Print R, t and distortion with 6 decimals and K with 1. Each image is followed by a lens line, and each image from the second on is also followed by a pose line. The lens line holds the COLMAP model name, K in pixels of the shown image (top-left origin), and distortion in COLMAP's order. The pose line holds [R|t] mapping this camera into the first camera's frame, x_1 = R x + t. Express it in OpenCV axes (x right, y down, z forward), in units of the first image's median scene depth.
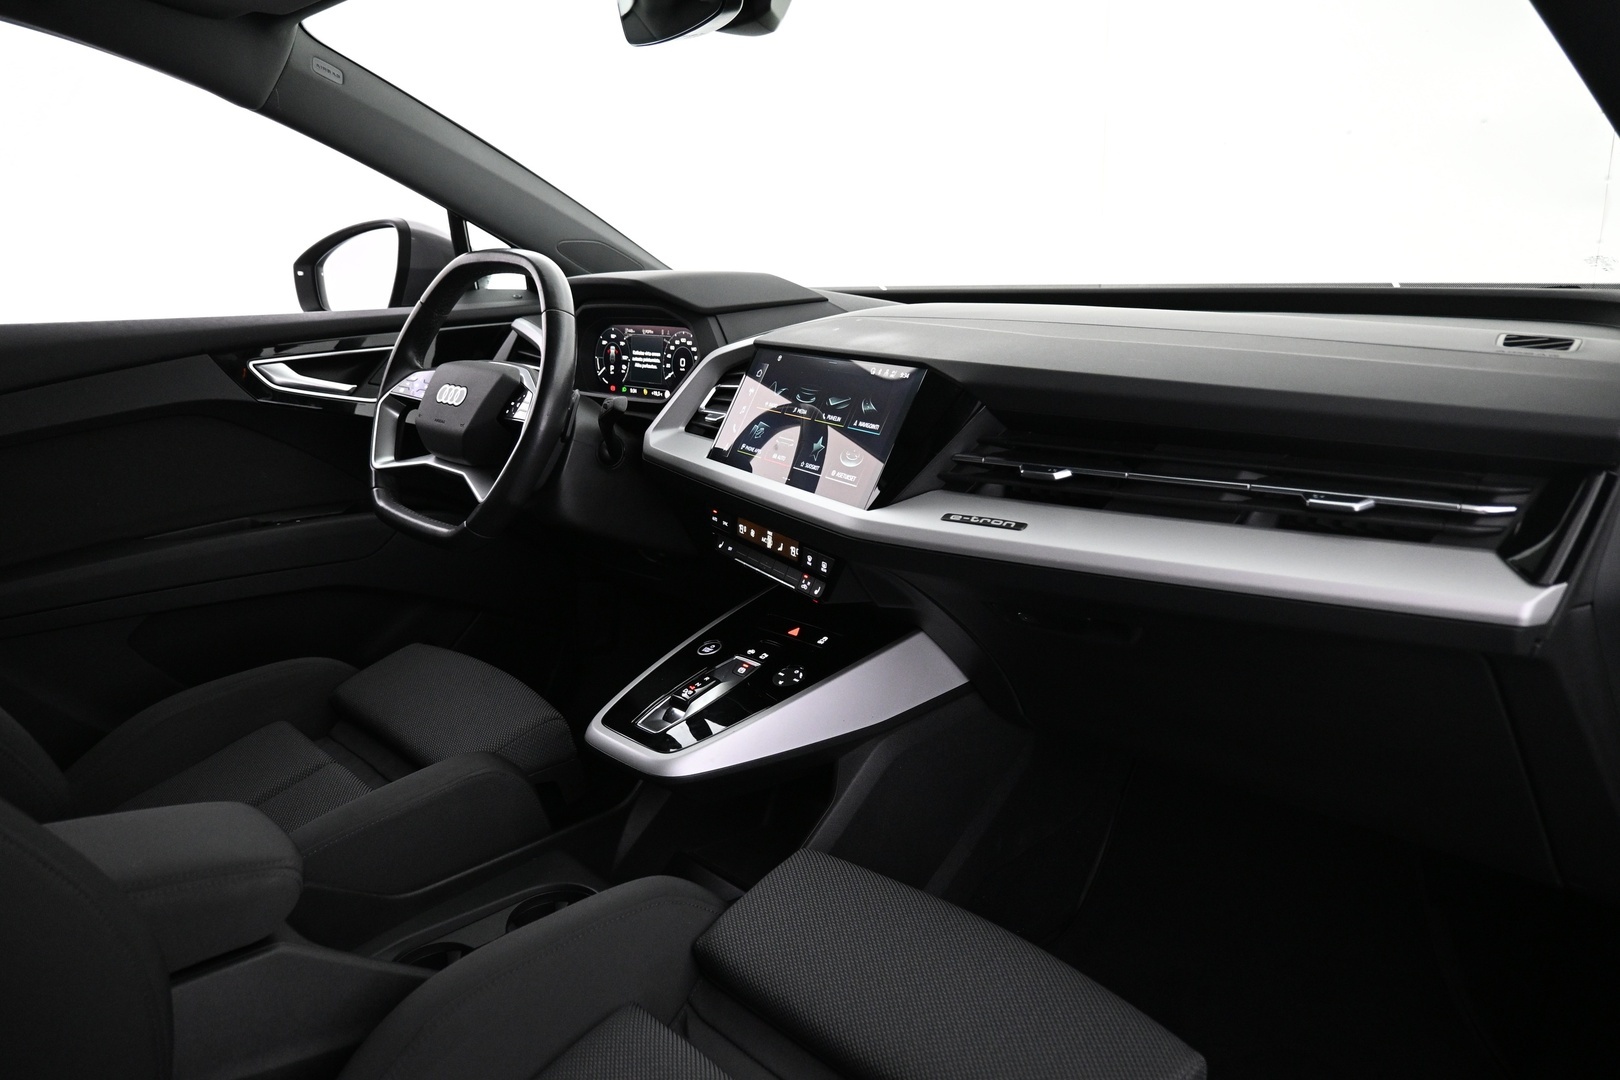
lens RADIAL K [[1103.0, 0, 810.0], [0, 1103.0, 540.0], [0, 0, 1]] dist [0.003632, -0.005314]
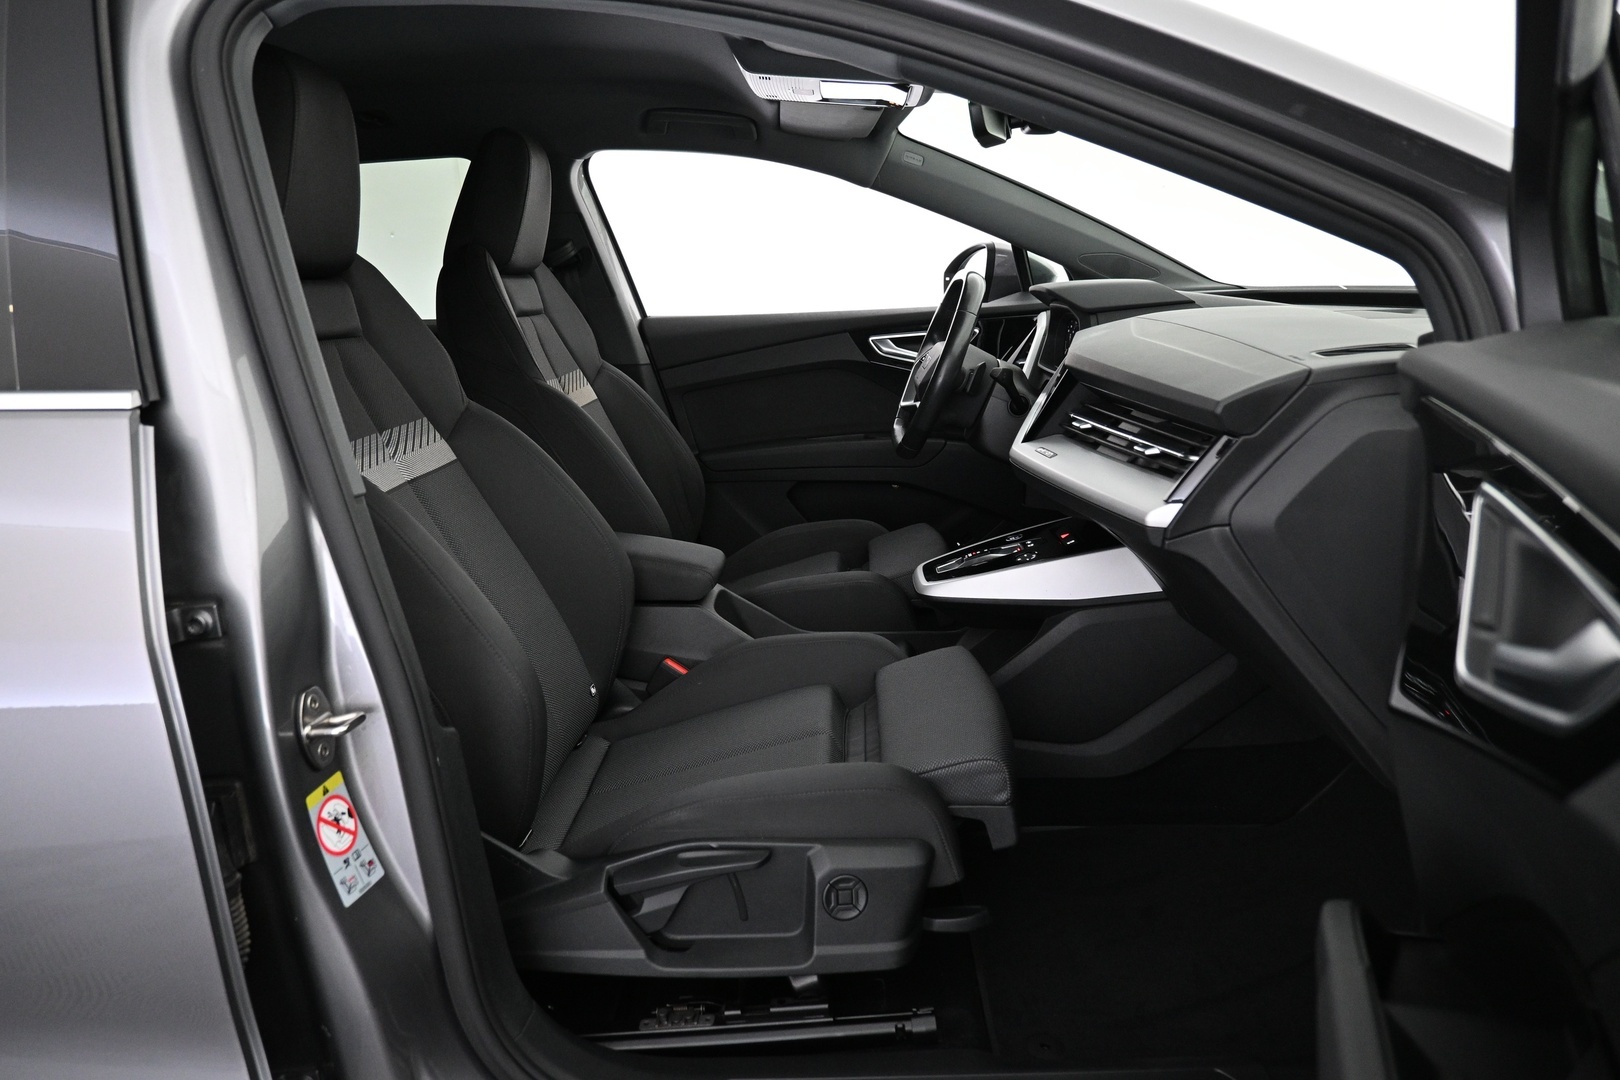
lens RADIAL K [[1103.0, 0, 810.0], [0, 1103.0, 540.0], [0, 0, 1]] dist [0.003632, -0.005314]
pose [[0.698980, 0.157120, -0.697668, 0.689750], [-0.143344, 0.986550, 0.078566, 0.020722], [0.700628, 0.045090, 0.712100, -0.236156]]
